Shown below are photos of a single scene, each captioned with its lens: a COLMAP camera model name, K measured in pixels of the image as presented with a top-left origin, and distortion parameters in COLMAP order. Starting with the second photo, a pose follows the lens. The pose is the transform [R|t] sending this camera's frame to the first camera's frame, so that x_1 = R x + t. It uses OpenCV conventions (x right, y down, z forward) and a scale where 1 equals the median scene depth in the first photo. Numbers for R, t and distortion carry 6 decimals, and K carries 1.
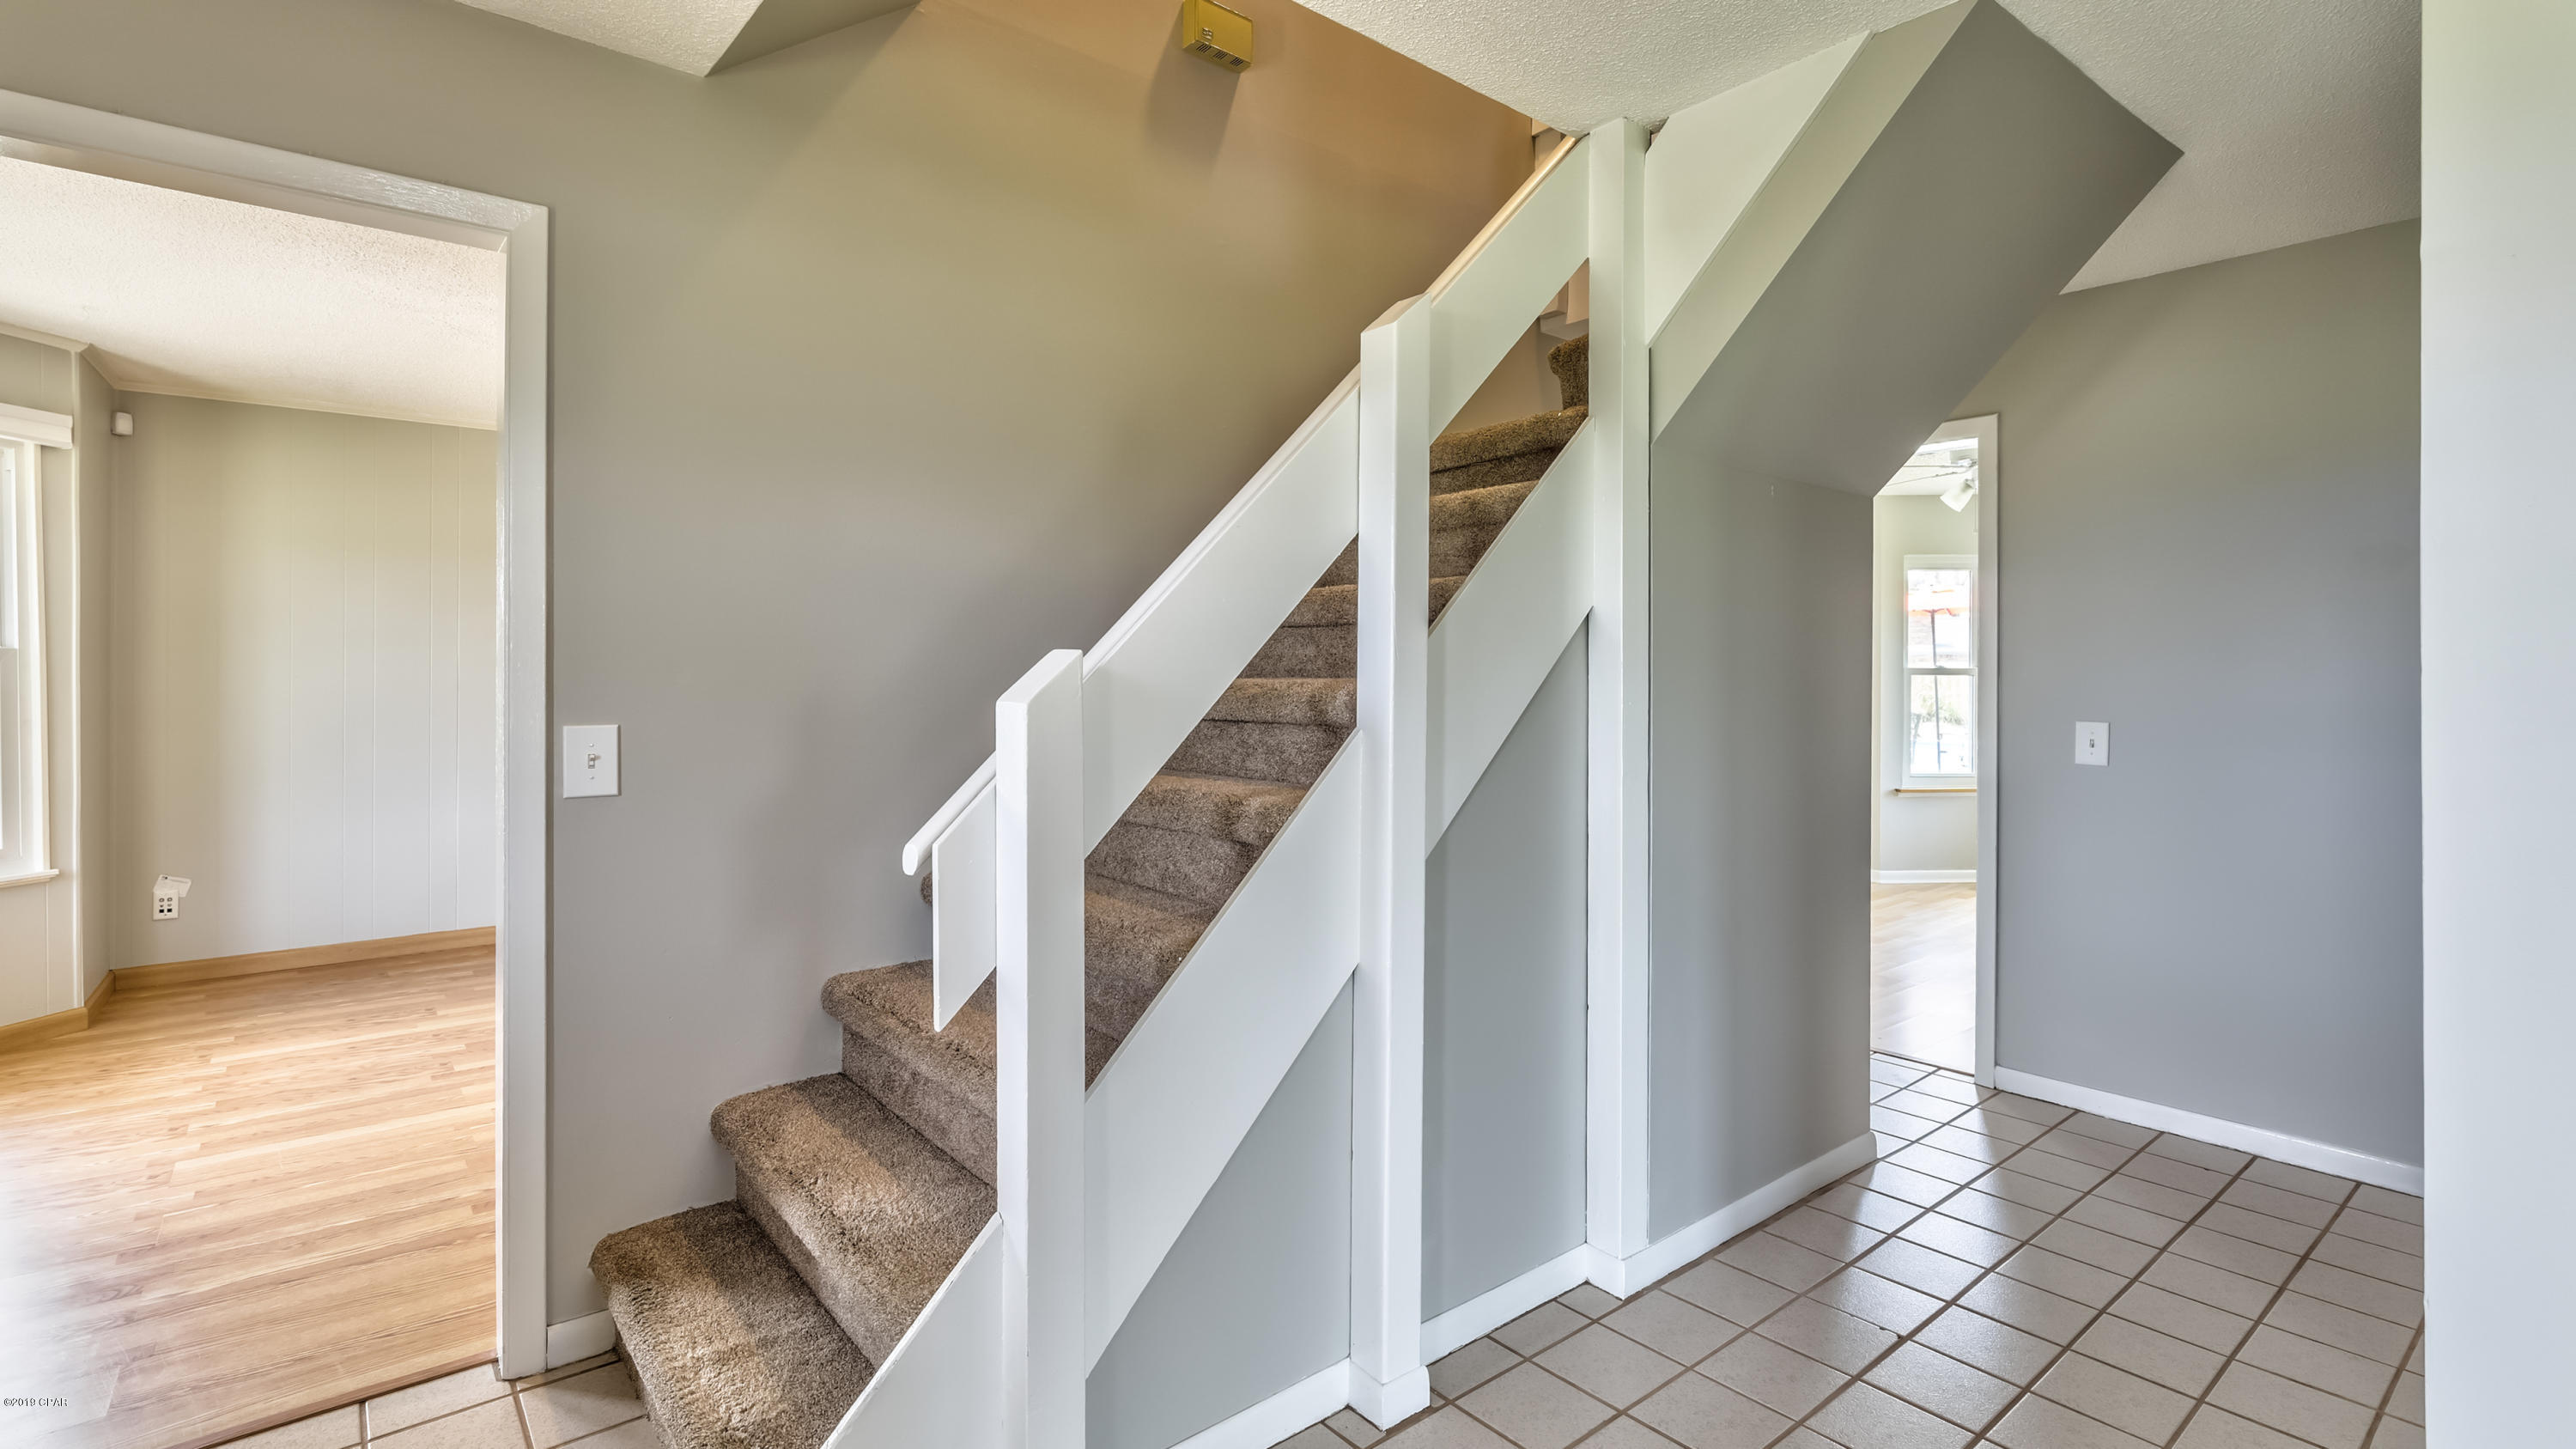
lens RADIAL K [[1148.7, 0, 1277.3], [0, 1148.7, 687.2], [0, 0, 1]] dist [-0.002228, -0.000394]
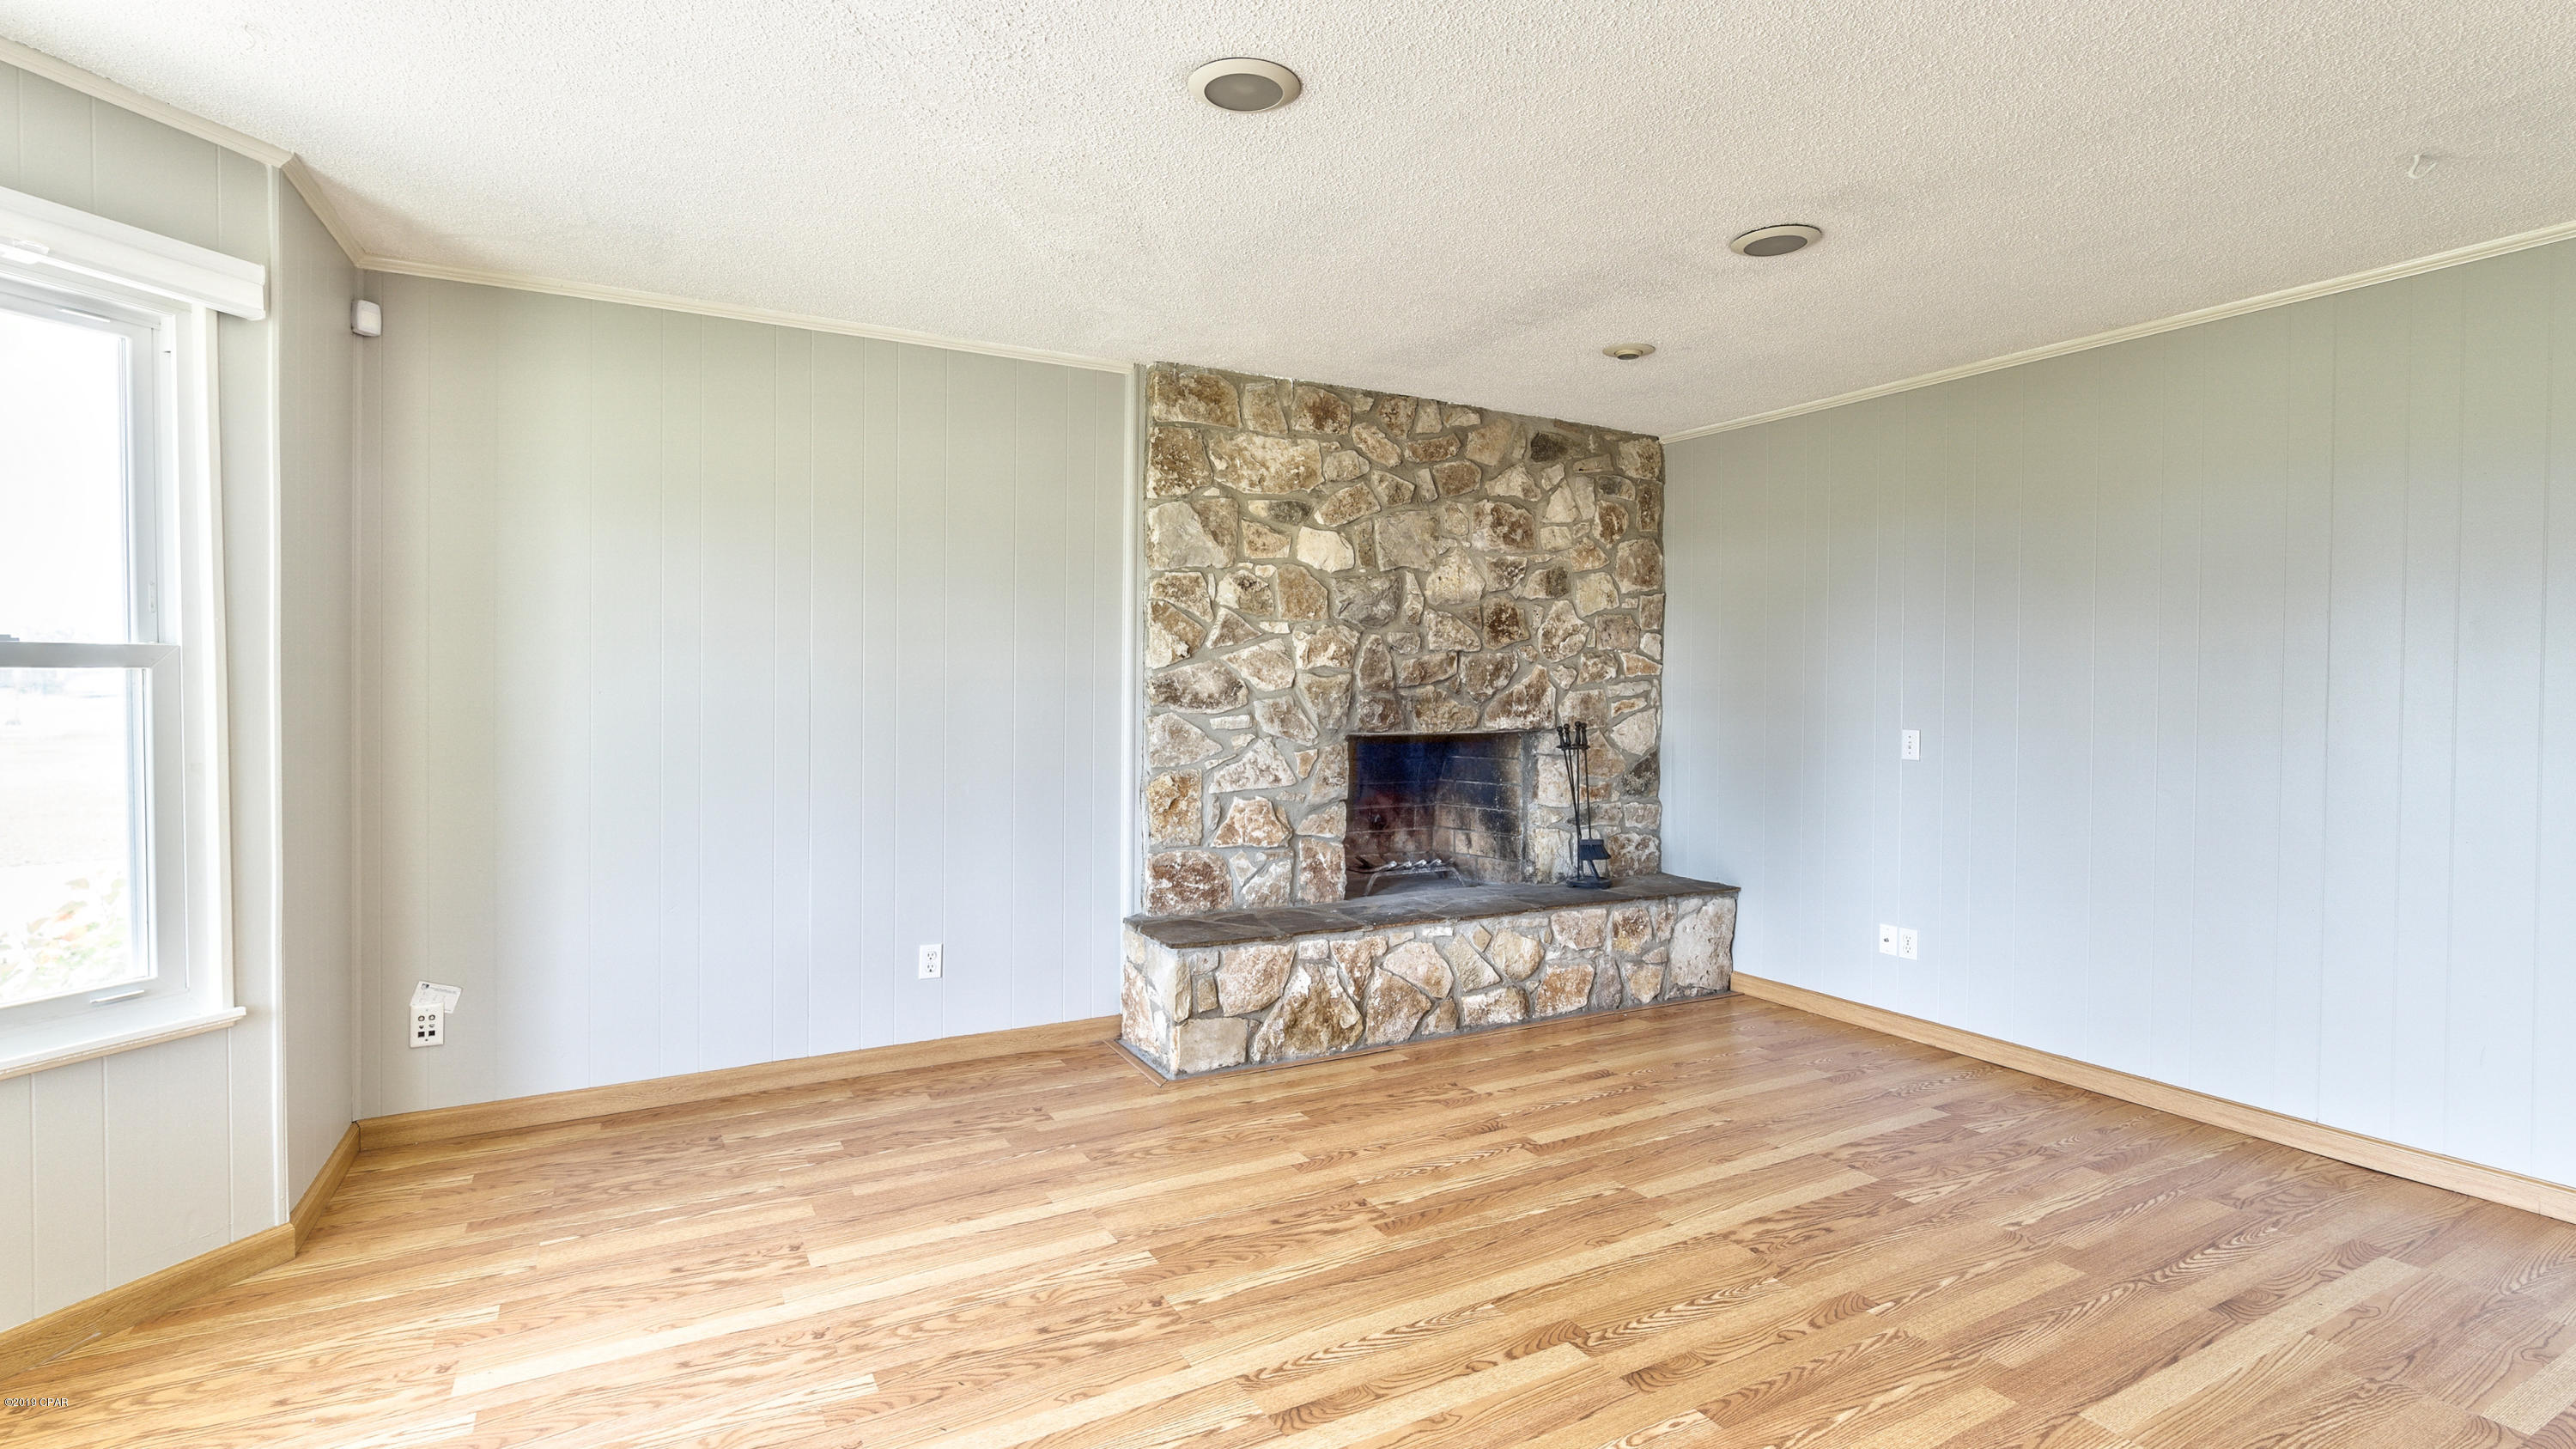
lens RADIAL K [[1149.3, 0, 1305.9], [0, 1149.3, 706.6], [0, 0, 1]] dist [-0.000190, 0.000200]
pose [[0.987006, 0.002118, -0.160671, -0.392476], [-0.000981, 0.999974, 0.007152, -0.005546], [0.160682, -0.006901, 0.986982, 0.467508]]
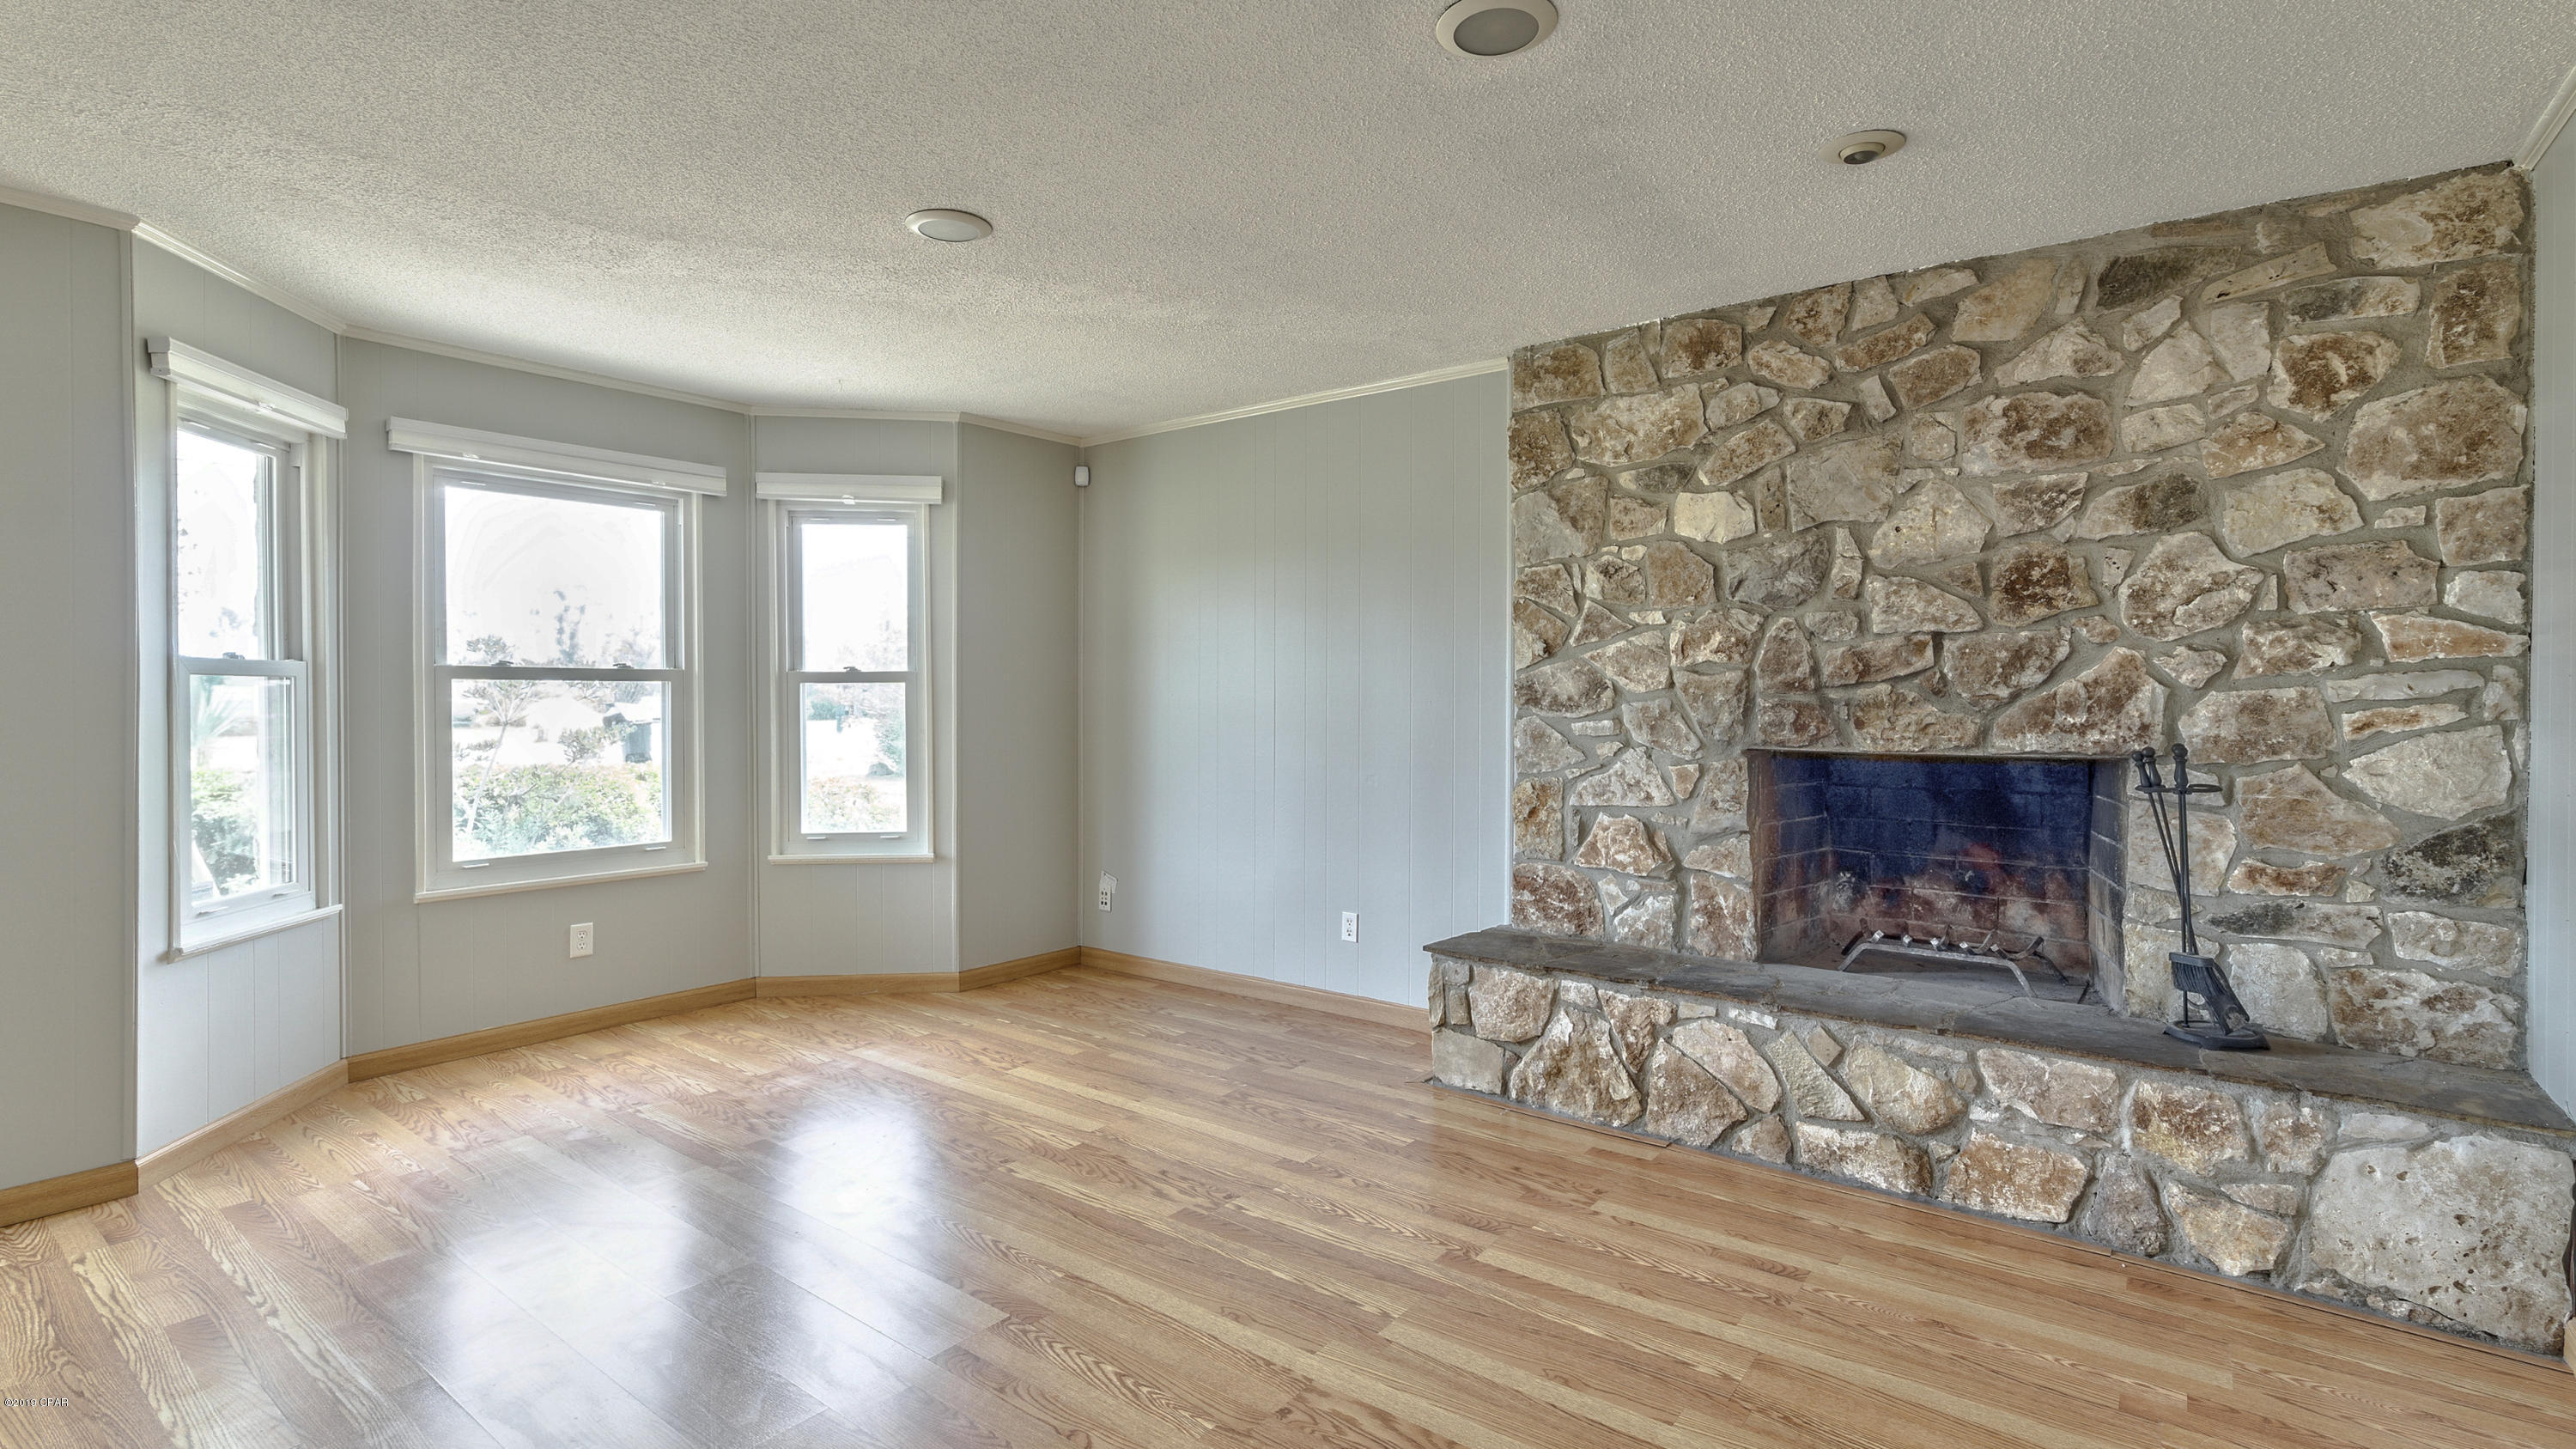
lens RADIAL K [[1193.3, 0, 1285.0], [0, 1193.3, 706.9], [0, 0, 1]] dist [0.003420, 0.000116]
pose [[0.255313, 0.006796, -0.966835, 0.228727], [-0.006312, 0.999966, 0.005362, -0.004417], [0.966838, 0.004734, 0.255347, 0.989300]]
